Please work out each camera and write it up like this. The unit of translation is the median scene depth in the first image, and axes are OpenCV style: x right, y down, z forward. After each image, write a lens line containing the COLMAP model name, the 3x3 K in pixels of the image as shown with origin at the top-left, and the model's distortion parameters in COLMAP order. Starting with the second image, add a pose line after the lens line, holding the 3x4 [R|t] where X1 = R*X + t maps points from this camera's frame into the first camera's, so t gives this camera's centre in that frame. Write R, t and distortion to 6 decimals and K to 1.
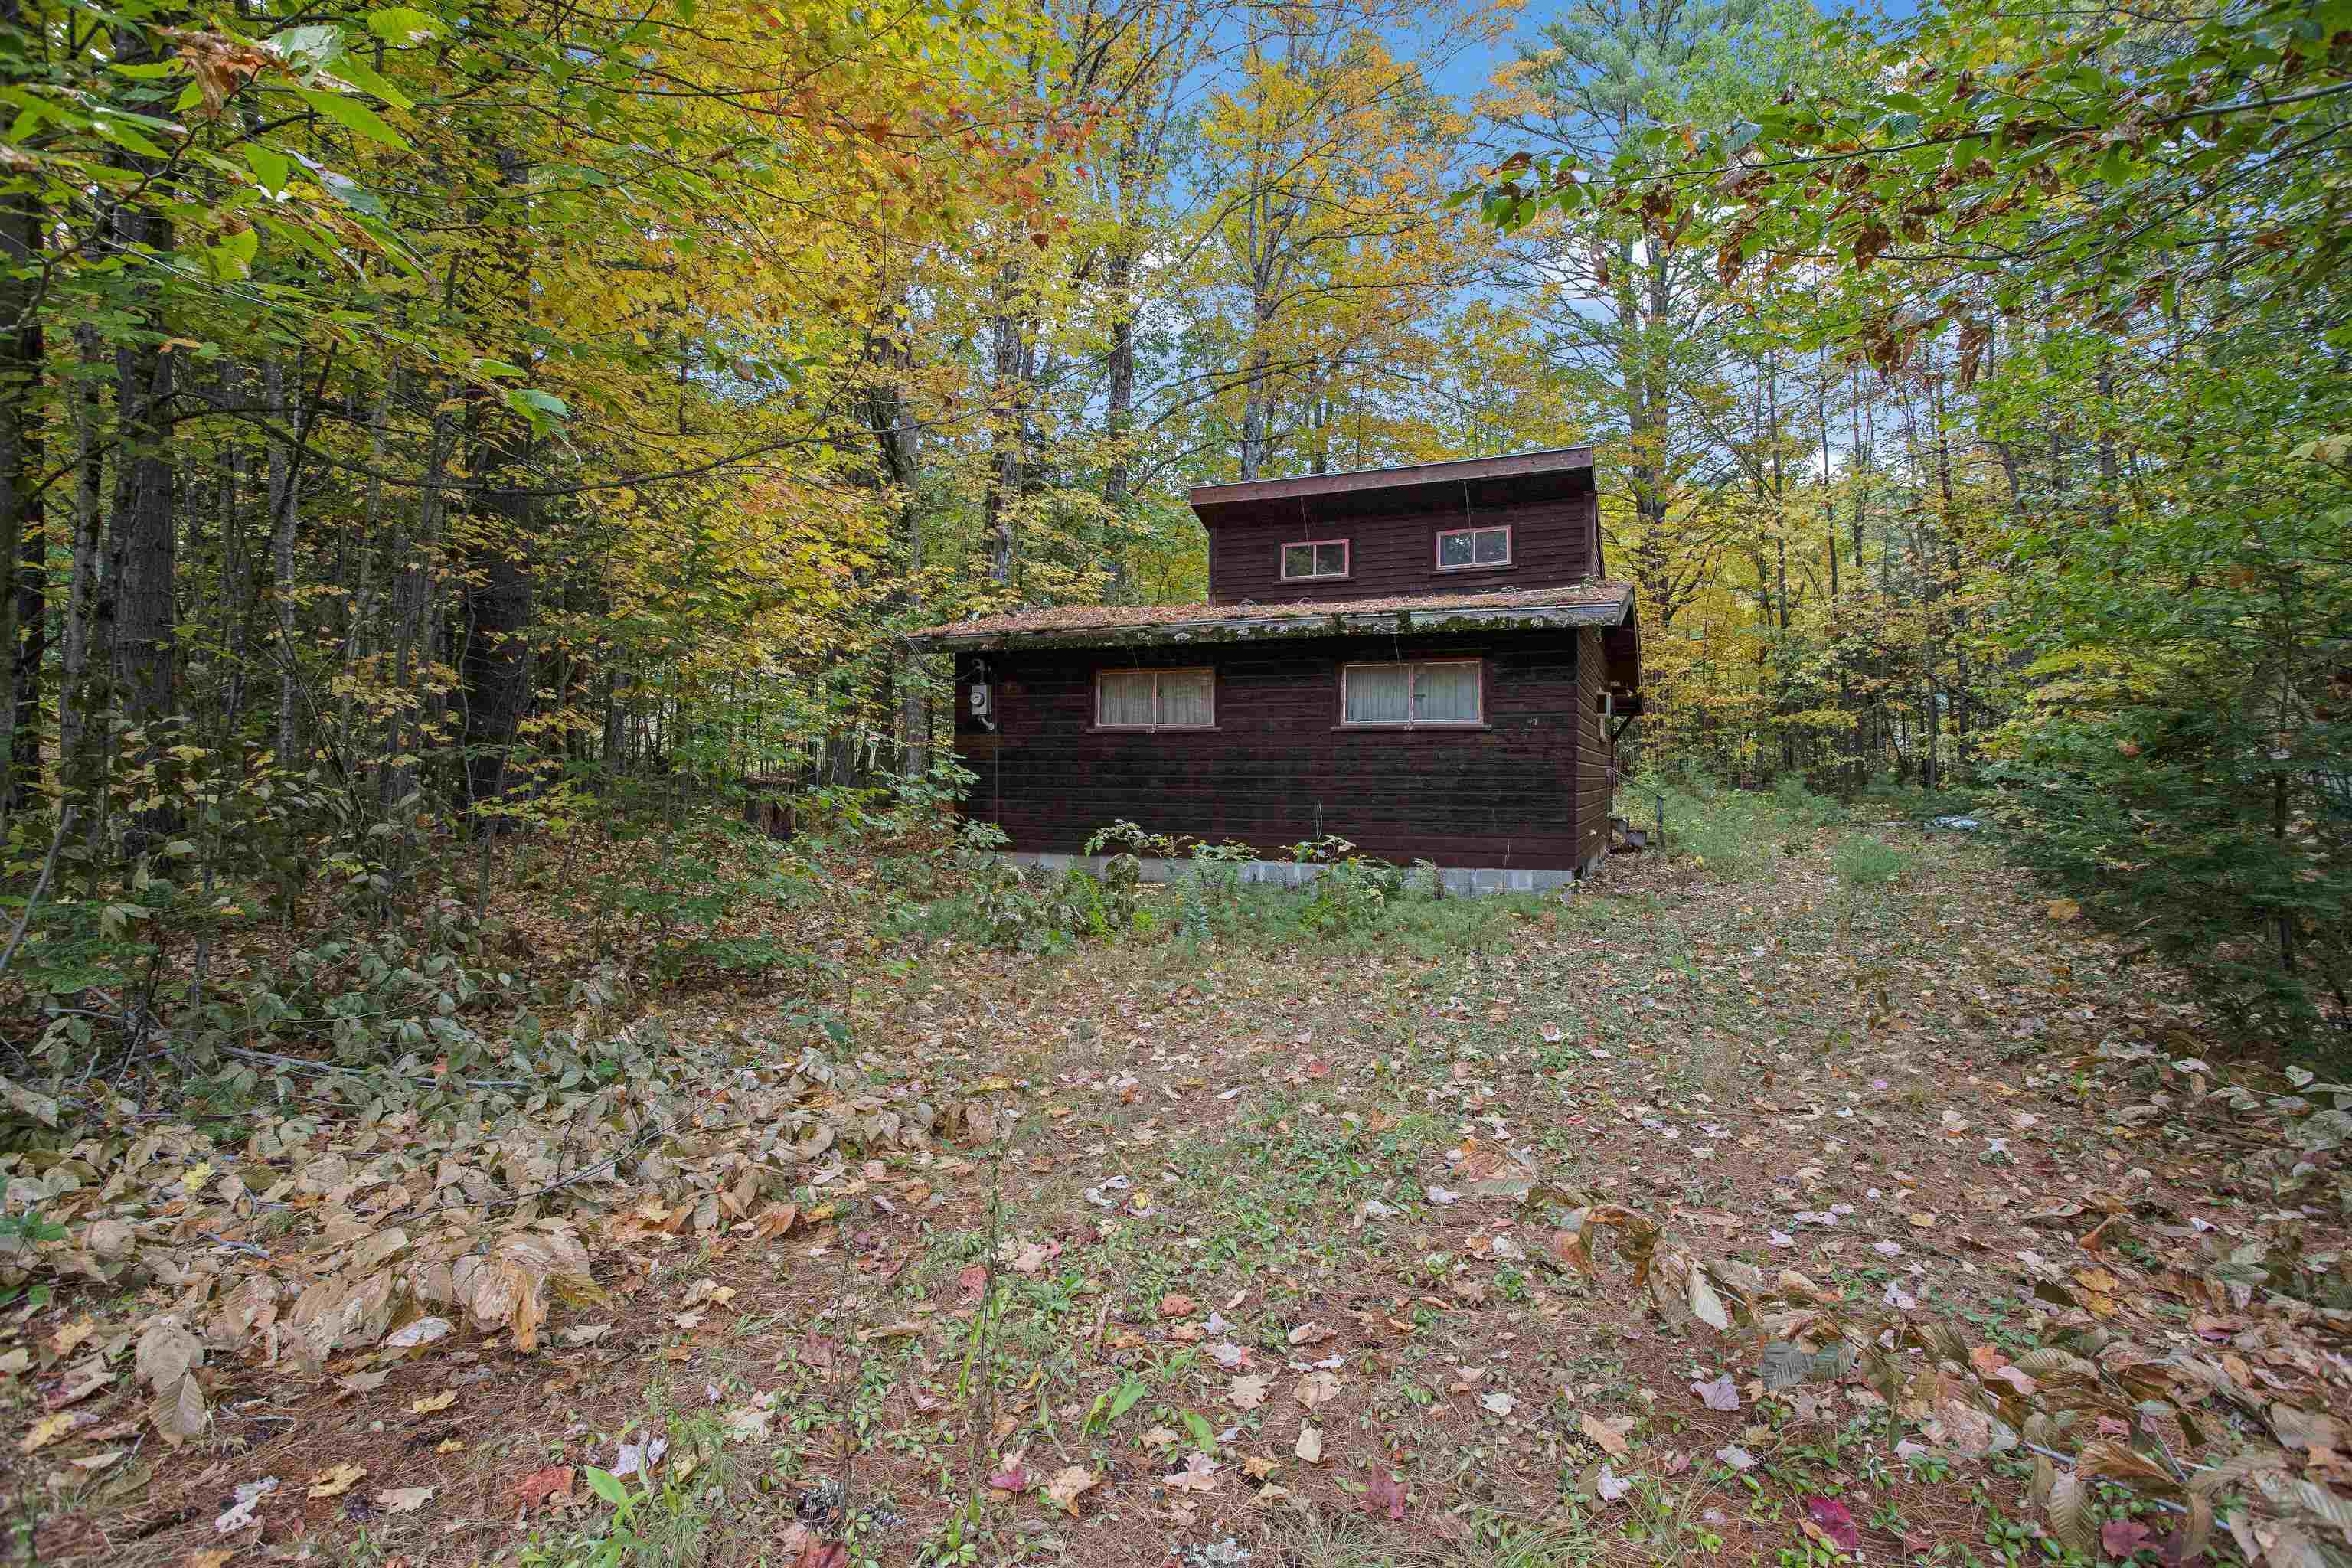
lens RADIAL K [[1152.7, 0, 1177.2], [0, 1152.7, 770.4], [0, 0, 1]] dist [-0.003135, 0.000328]
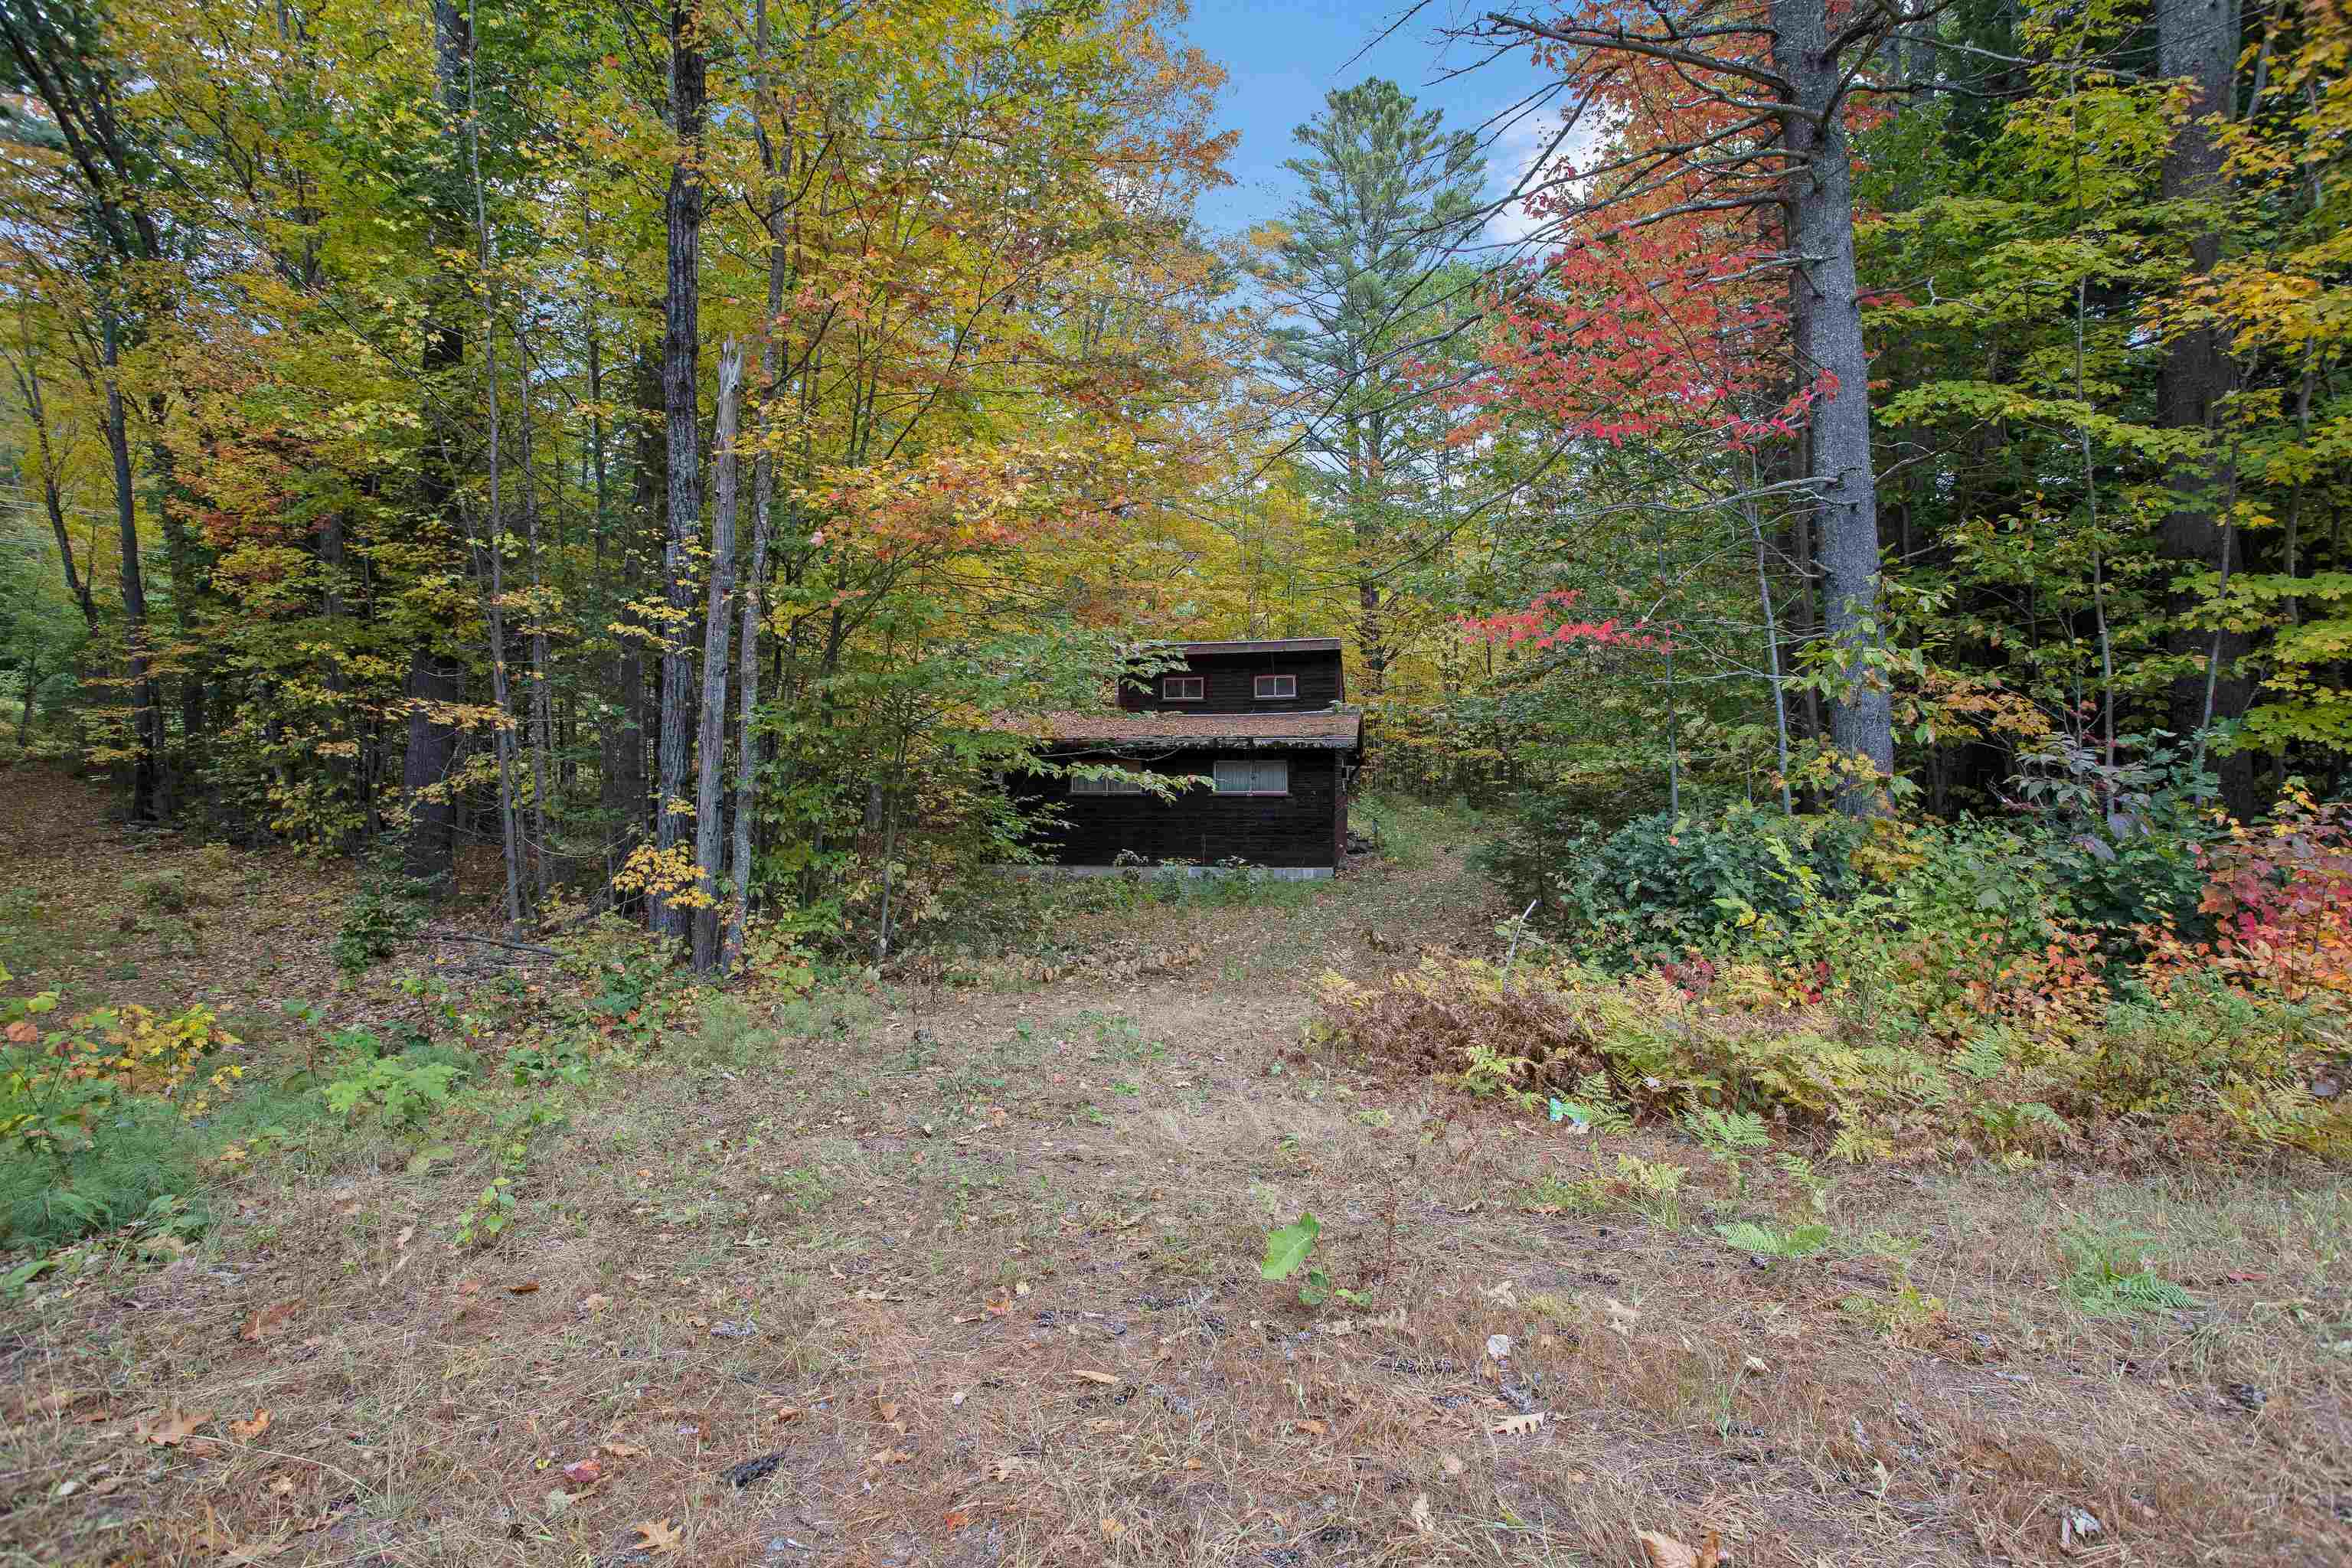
lens RADIAL K [[1152.7, 0, 1177.2], [0, 1152.7, 770.4], [0, 0, 1]] dist [-0.003135, 0.000328]
pose [[0.975492, -0.009280, 0.219838, -0.343016], [0.008821, 0.999956, 0.003072, -0.085681], [-0.219857, -0.001057, 0.975532, -0.852965]]
